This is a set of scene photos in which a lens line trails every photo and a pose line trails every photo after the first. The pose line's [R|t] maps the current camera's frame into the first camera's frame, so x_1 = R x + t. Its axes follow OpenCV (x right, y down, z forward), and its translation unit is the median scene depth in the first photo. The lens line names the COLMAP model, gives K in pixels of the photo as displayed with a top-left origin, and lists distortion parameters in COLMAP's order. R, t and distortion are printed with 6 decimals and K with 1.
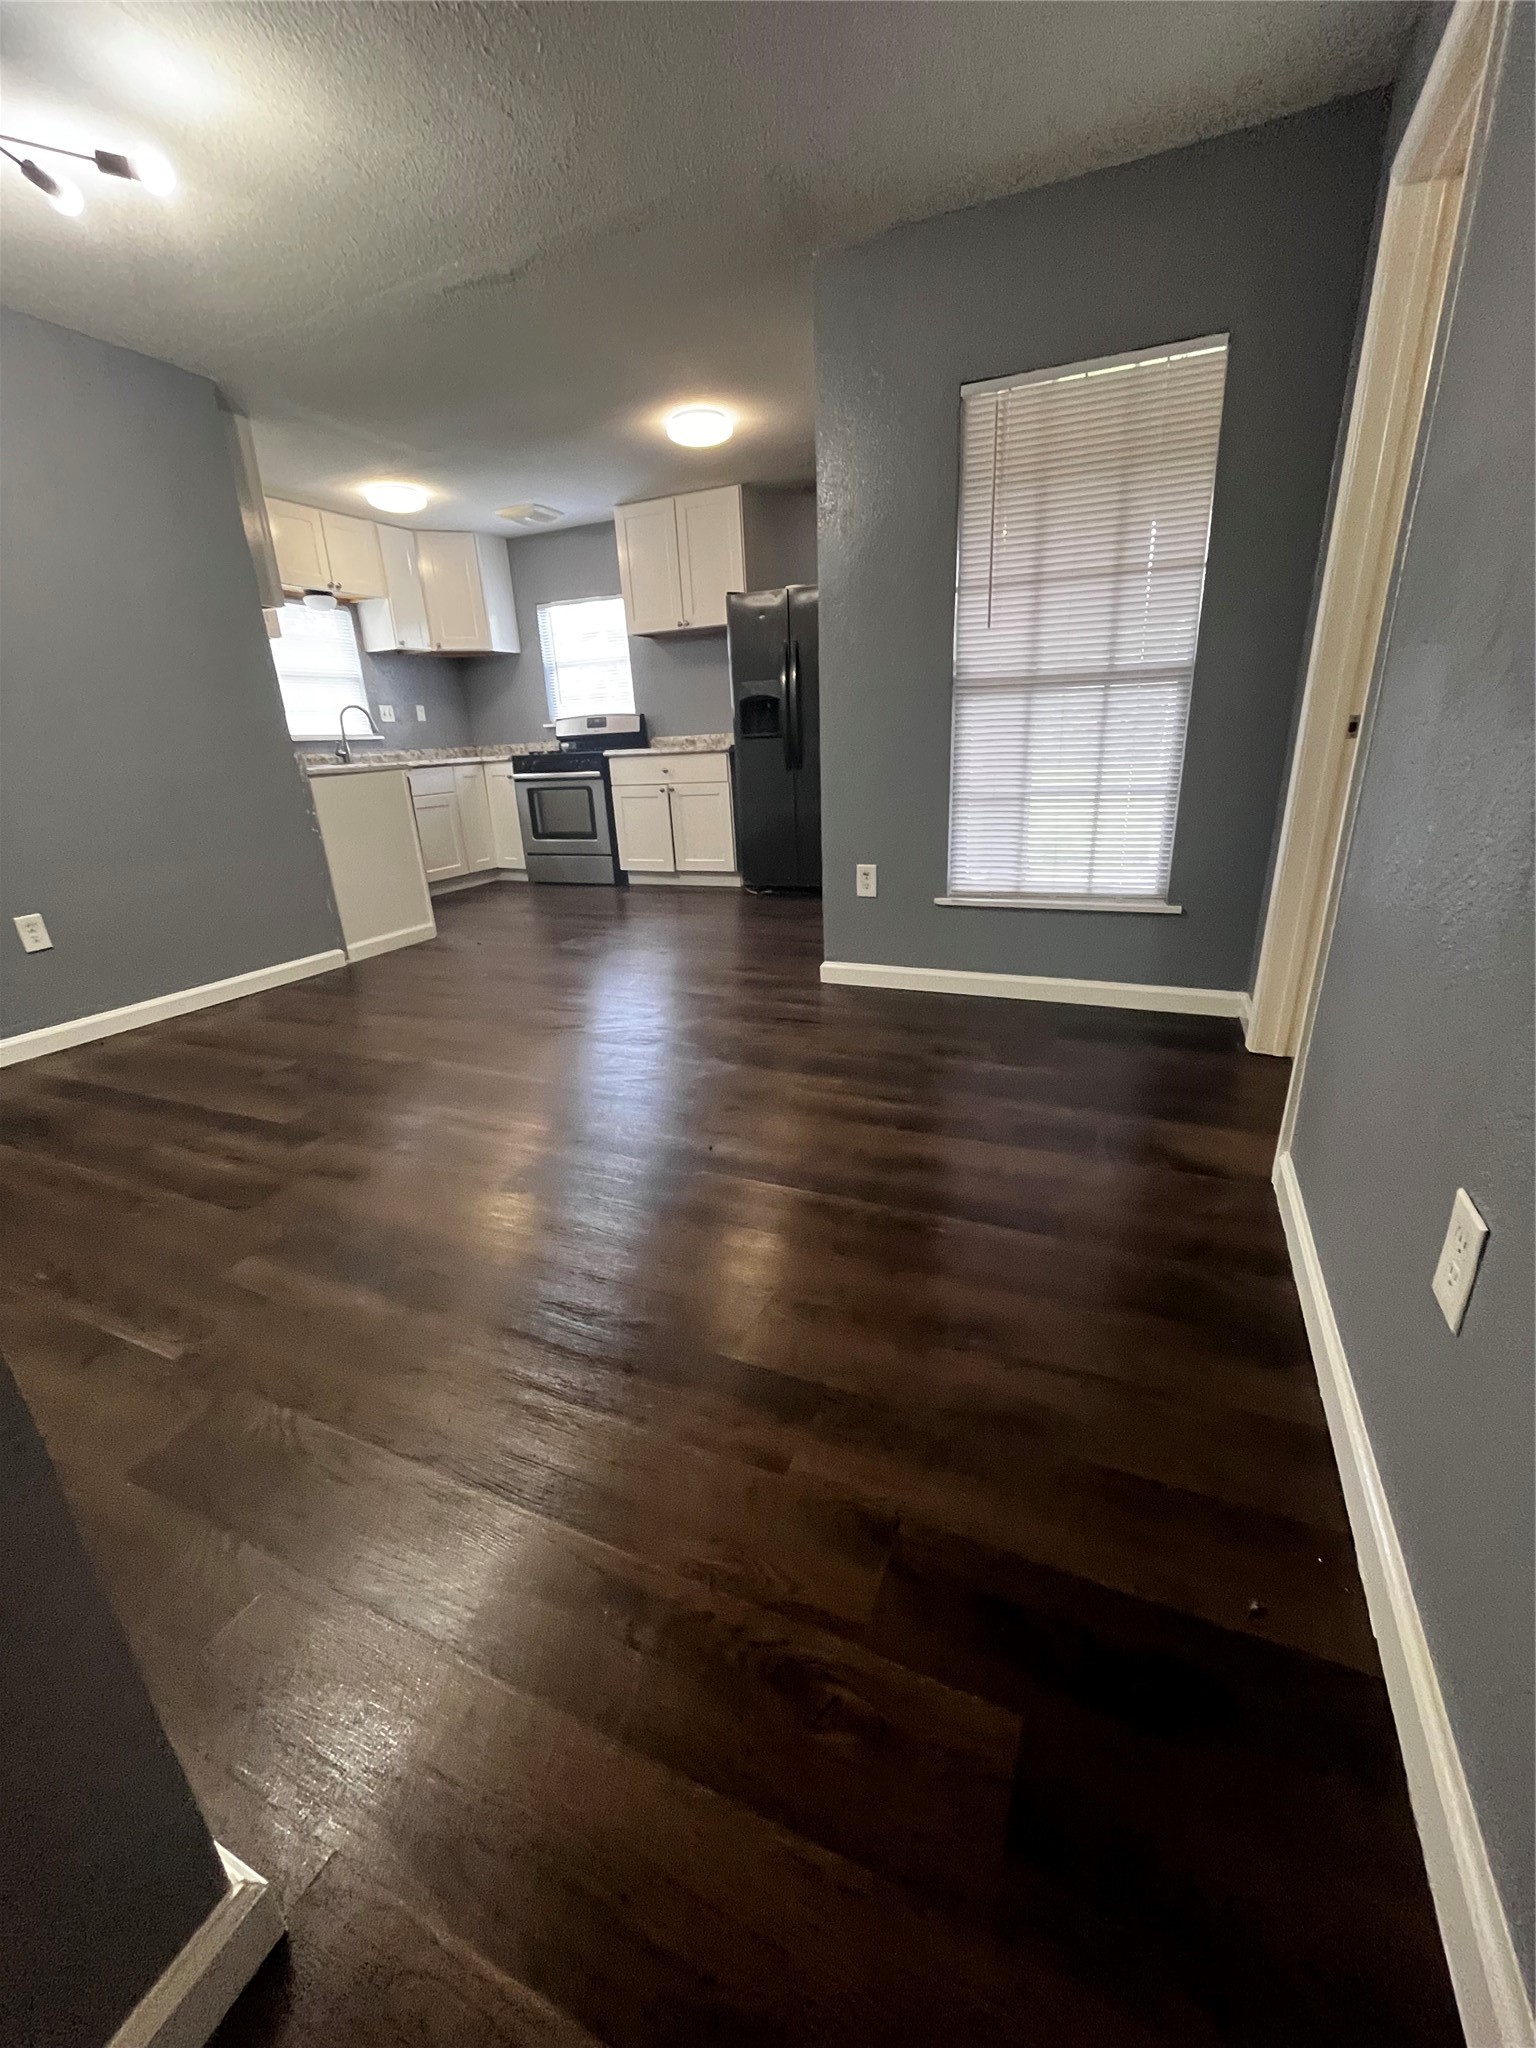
lens RADIAL K [[830.1, 0, 775.4], [0, 830.1, 1031.7], [0, 0, 1]] dist [-0.001364, -0.000004]
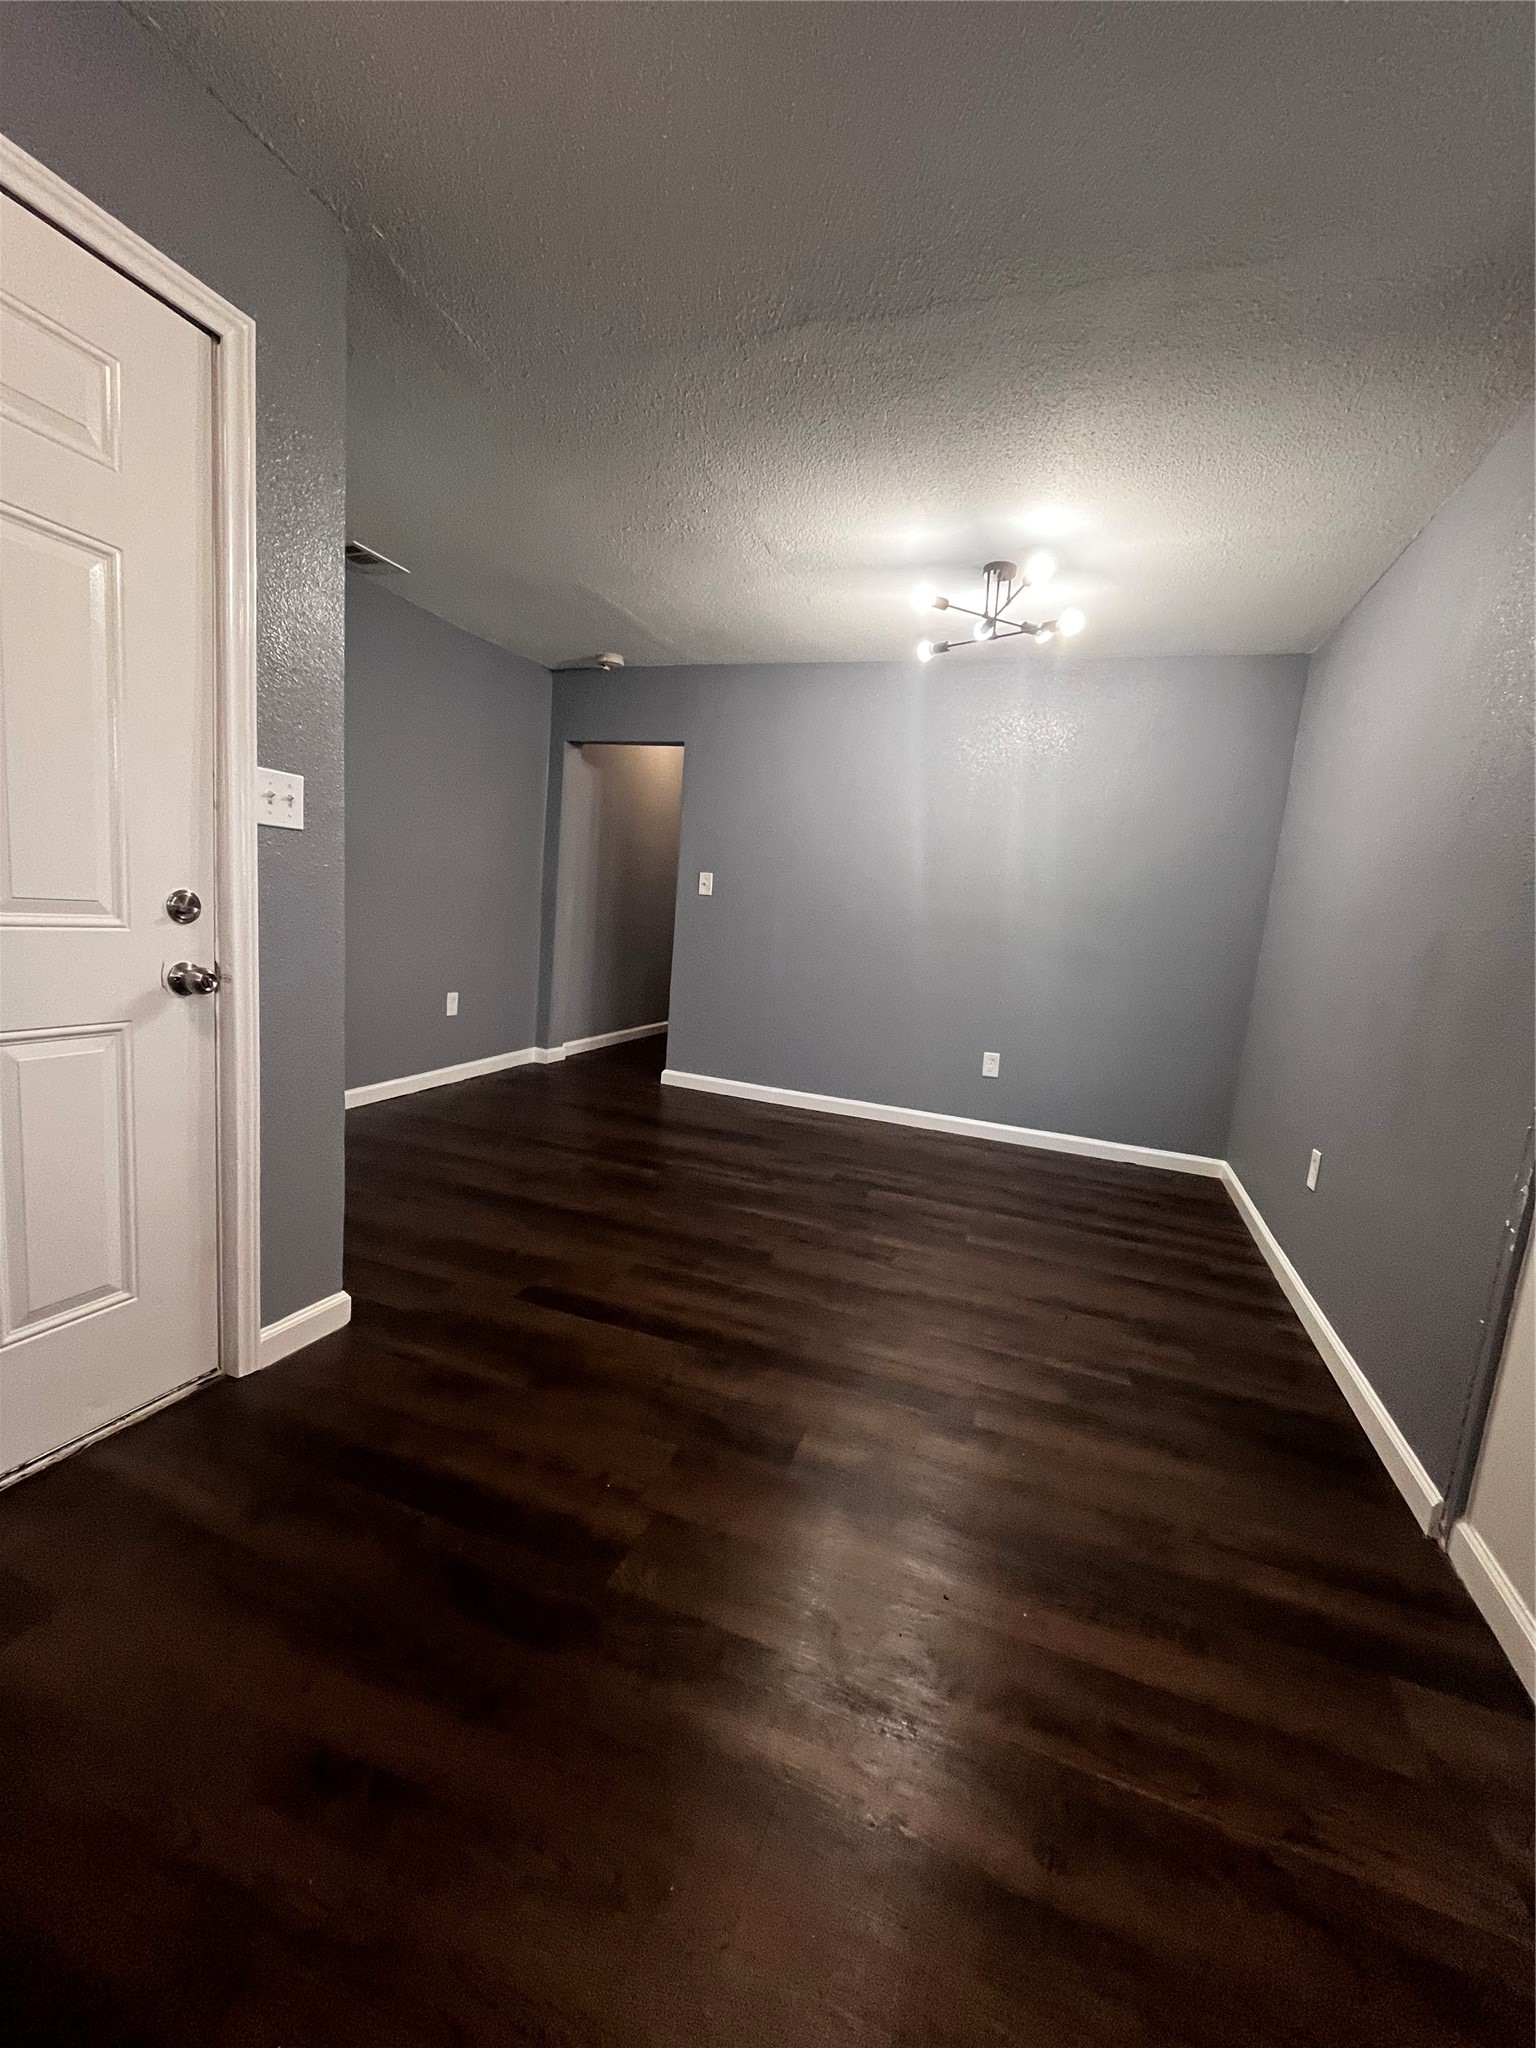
lens RADIAL K [[830.1, 0, 775.4], [0, 830.1, 1031.7], [0, 0, 1]] dist [-0.001364, -0.000004]
pose [[-0.995907, -0.031300, -0.084795, -0.126047], [-0.067916, 0.878166, 0.473510, -0.359213], [0.059644, 0.477330, -0.876697, 0.944350]]
